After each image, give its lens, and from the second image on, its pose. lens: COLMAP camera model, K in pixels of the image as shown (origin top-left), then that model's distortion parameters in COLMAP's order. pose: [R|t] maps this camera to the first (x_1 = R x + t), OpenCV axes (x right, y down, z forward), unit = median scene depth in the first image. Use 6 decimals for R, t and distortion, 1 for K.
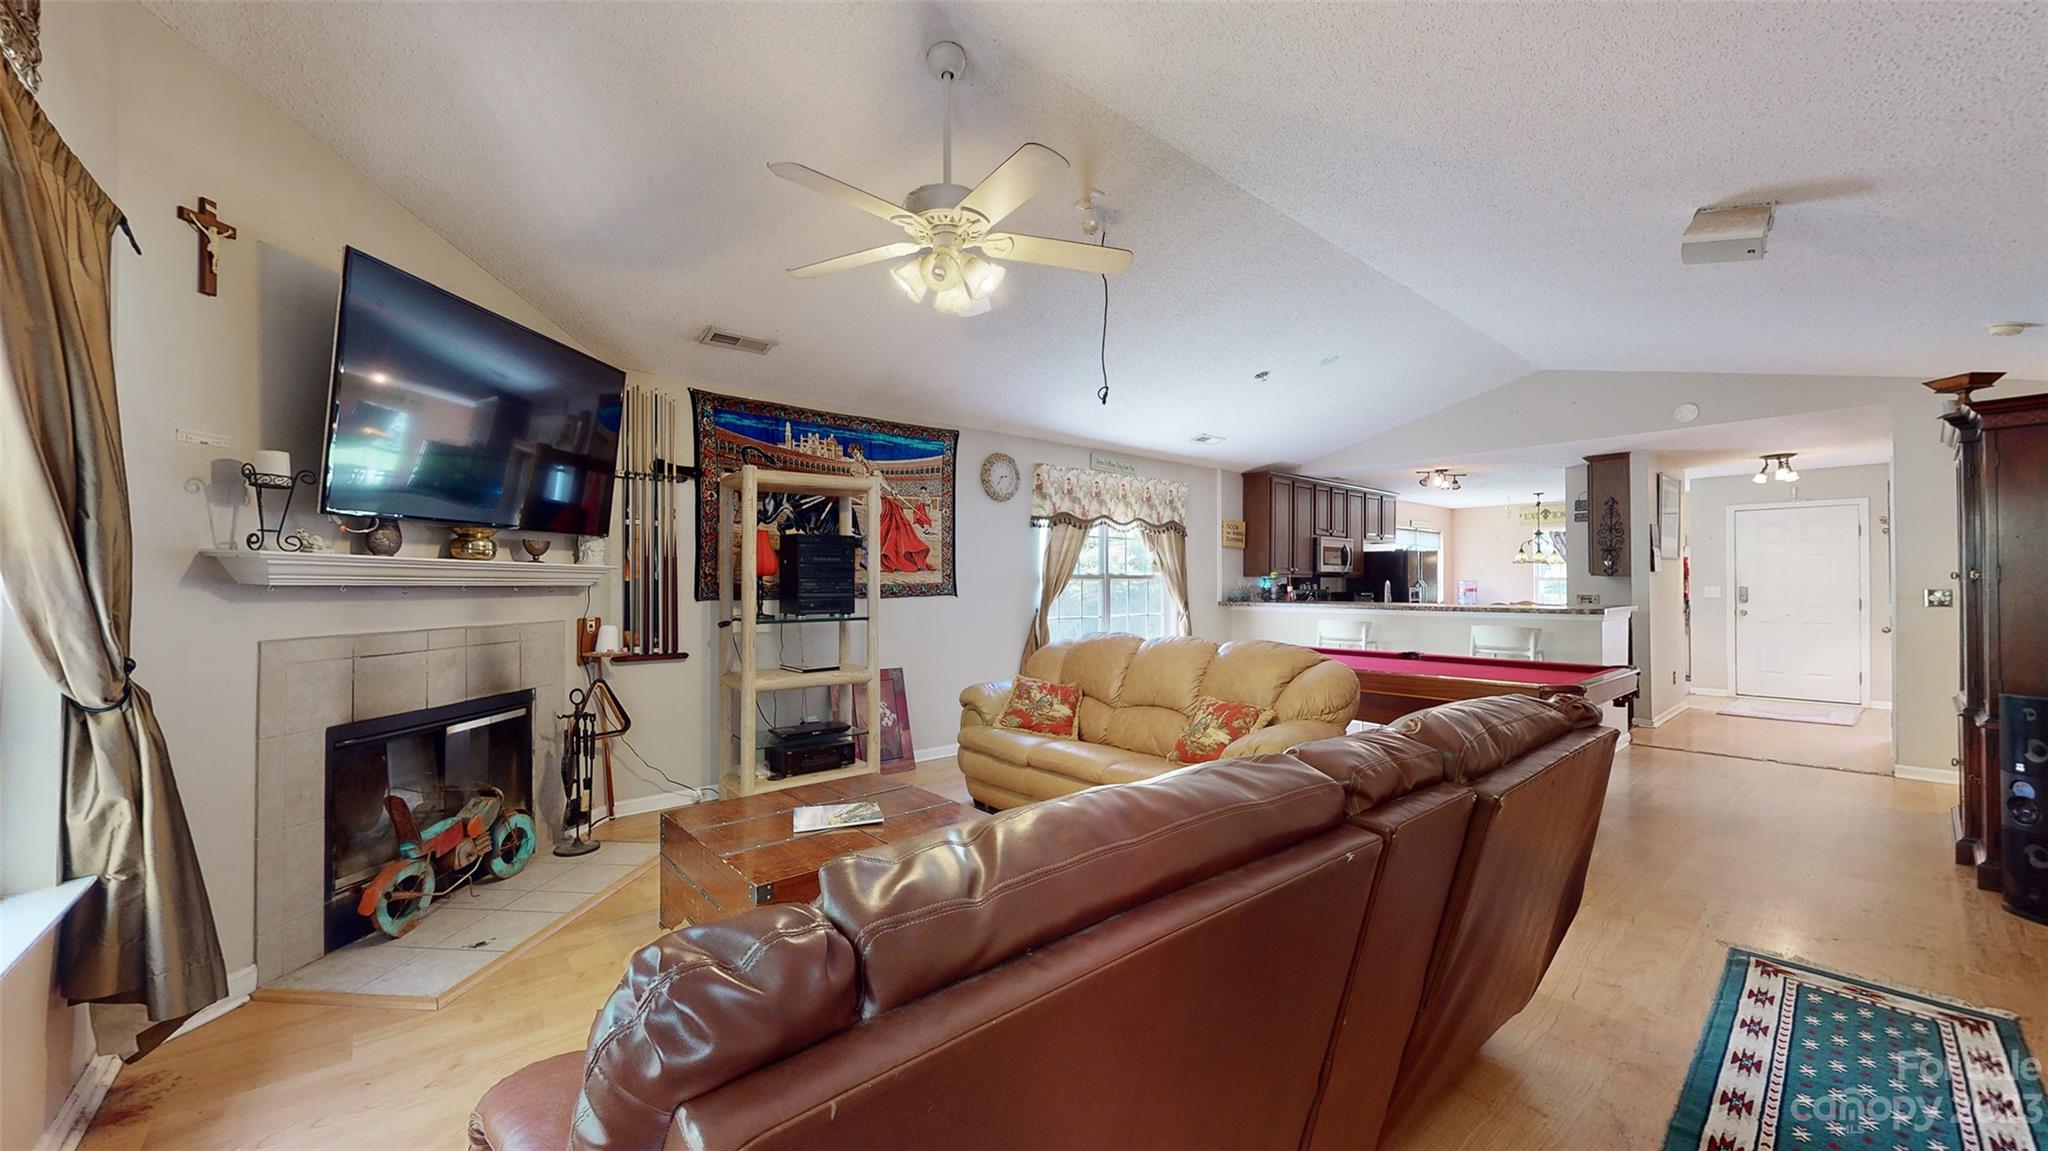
lens RADIAL K [[740.9, 0, 1030.2], [0, 740.9, 577.5], [0, 0, 1]] dist [-0.008384, -0.000033]
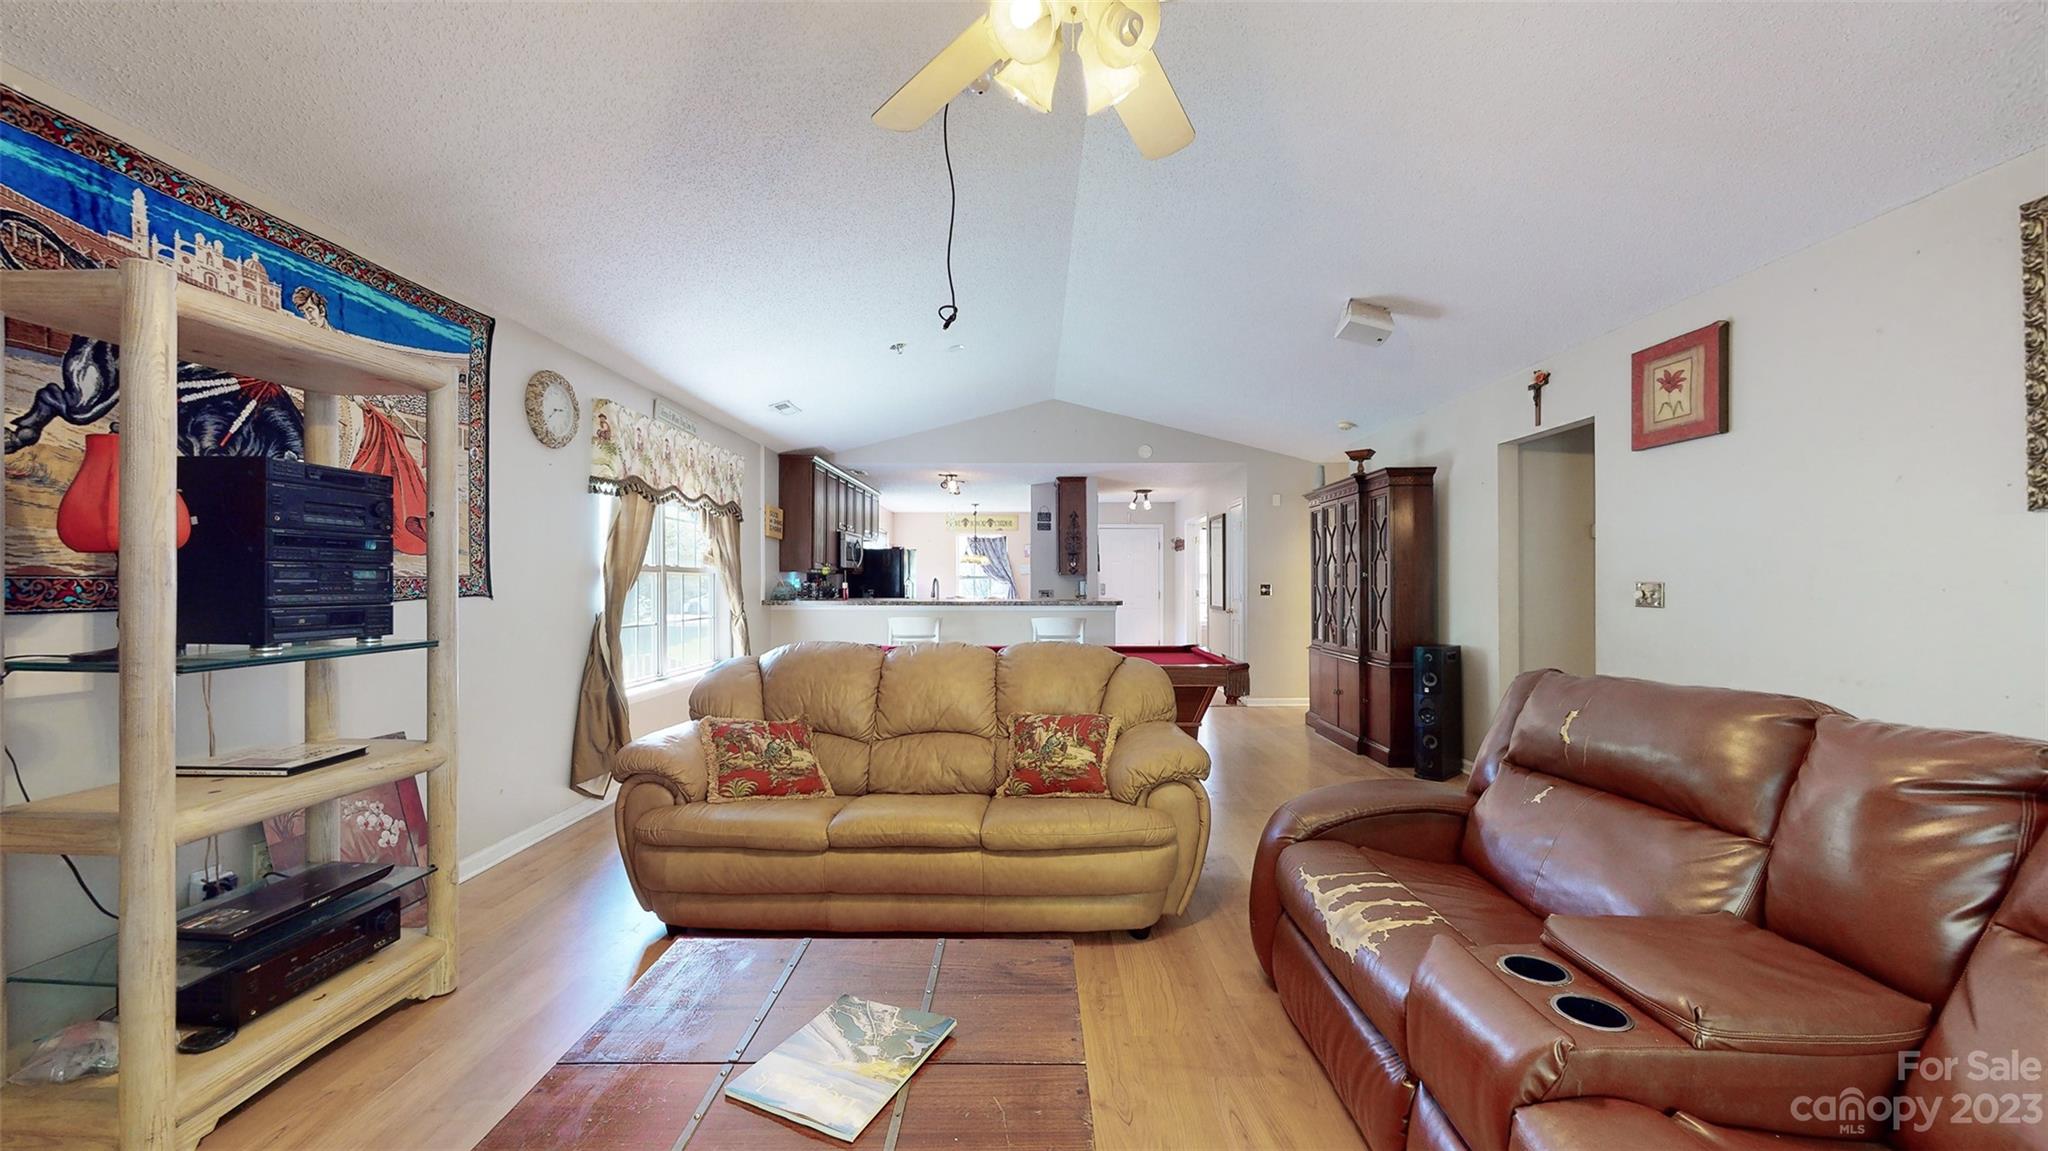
lens RADIAL K [[743.2, 0, 1027.9], [0, 743.2, 584.6], [0, 0, 1]] dist [-0.001095, -0.000160]
pose [[0.665971, -0.000238, 0.745977, -0.265959], [-0.009112, 0.999923, 0.008454, 0.005969], [-0.745922, -0.012427, 0.665918, 0.293710]]
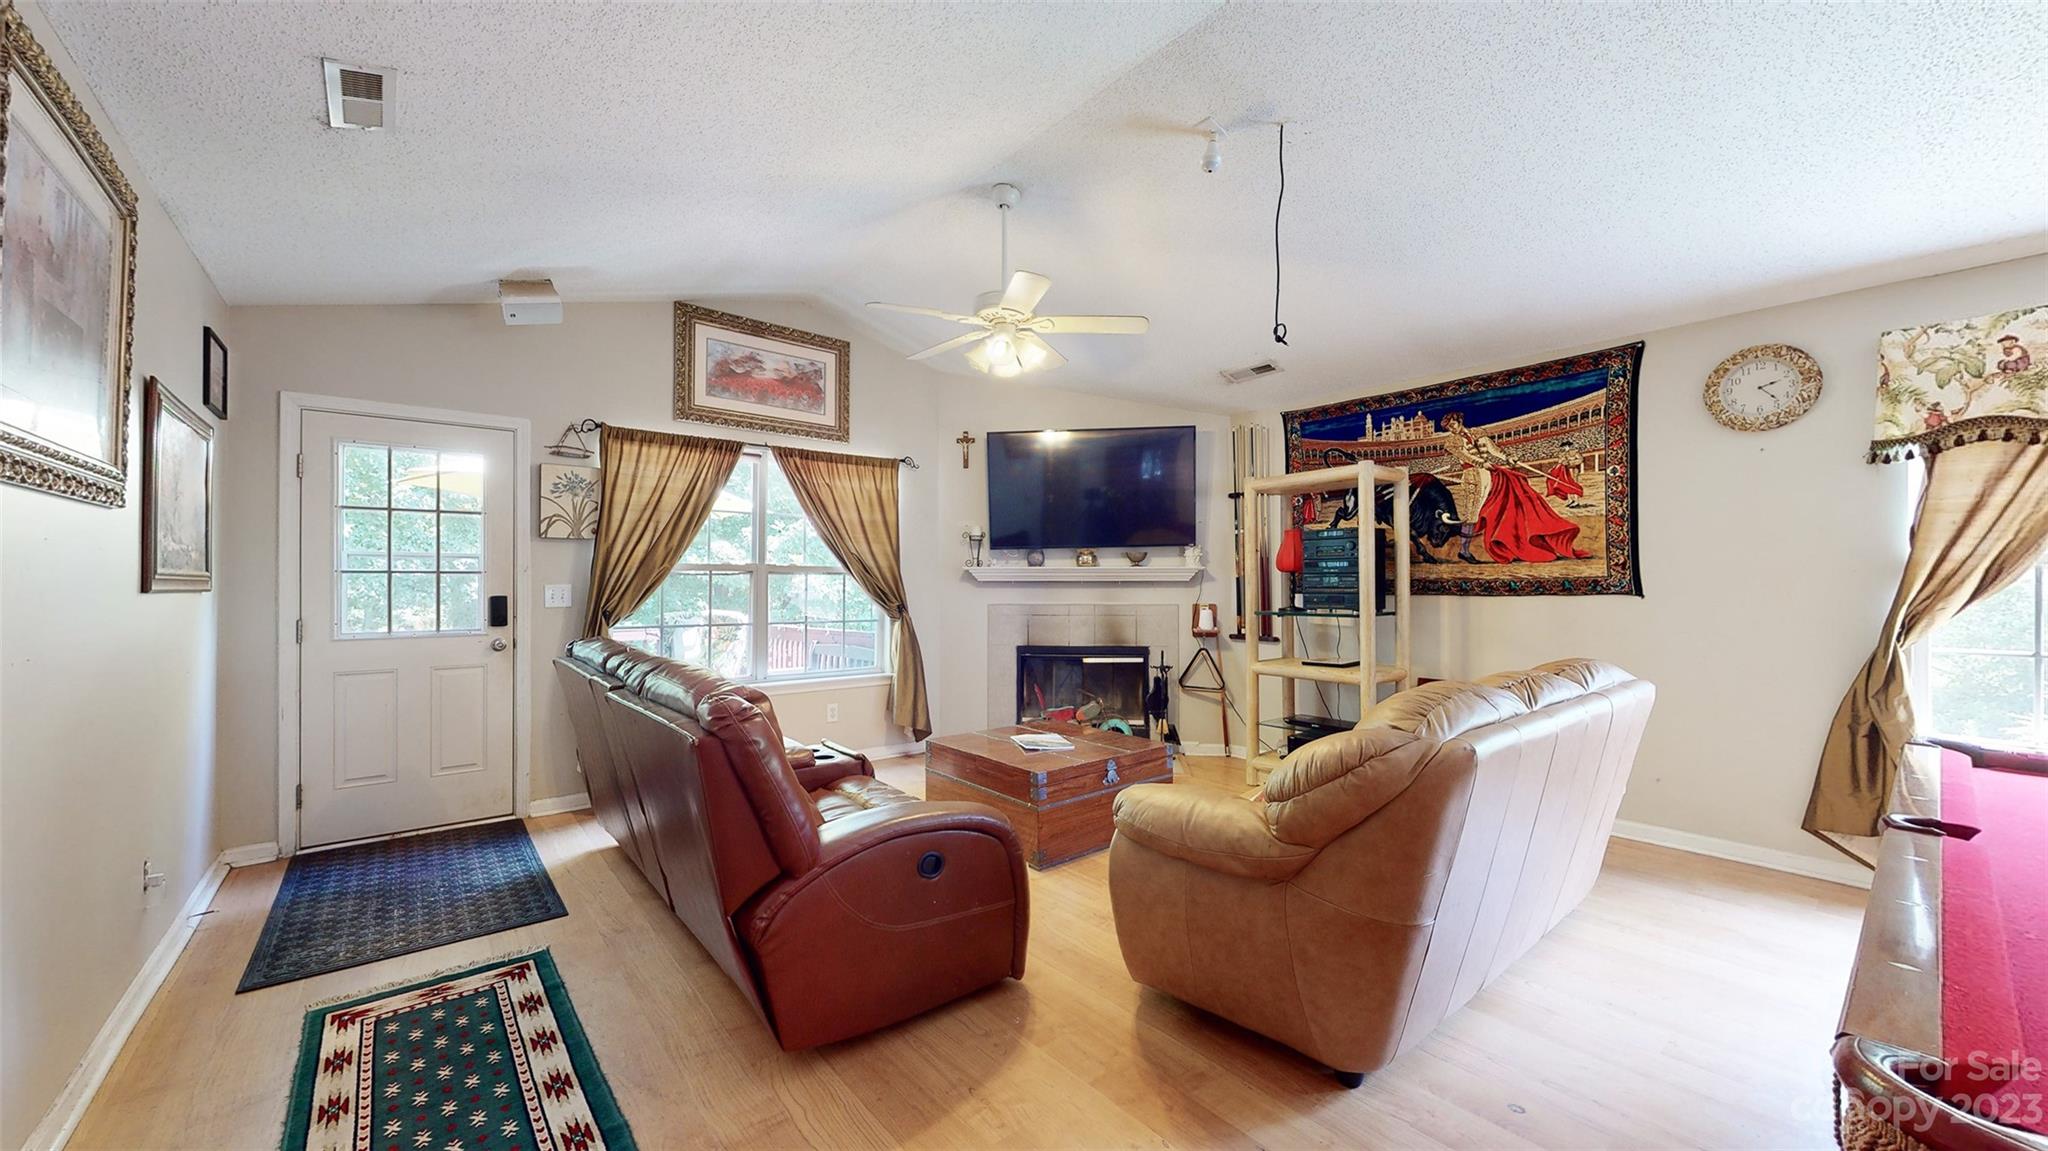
lens RADIAL K [[740.9, 0, 1030.2], [0, 740.9, 577.5], [0, 0, 1]] dist [-0.008384, -0.000033]
pose [[-0.012635, -0.004930, -0.999908, 0.574471], [0.012697, 0.999906, -0.005090, 0.005335], [0.999840, -0.012760, -0.012571, 0.488684]]
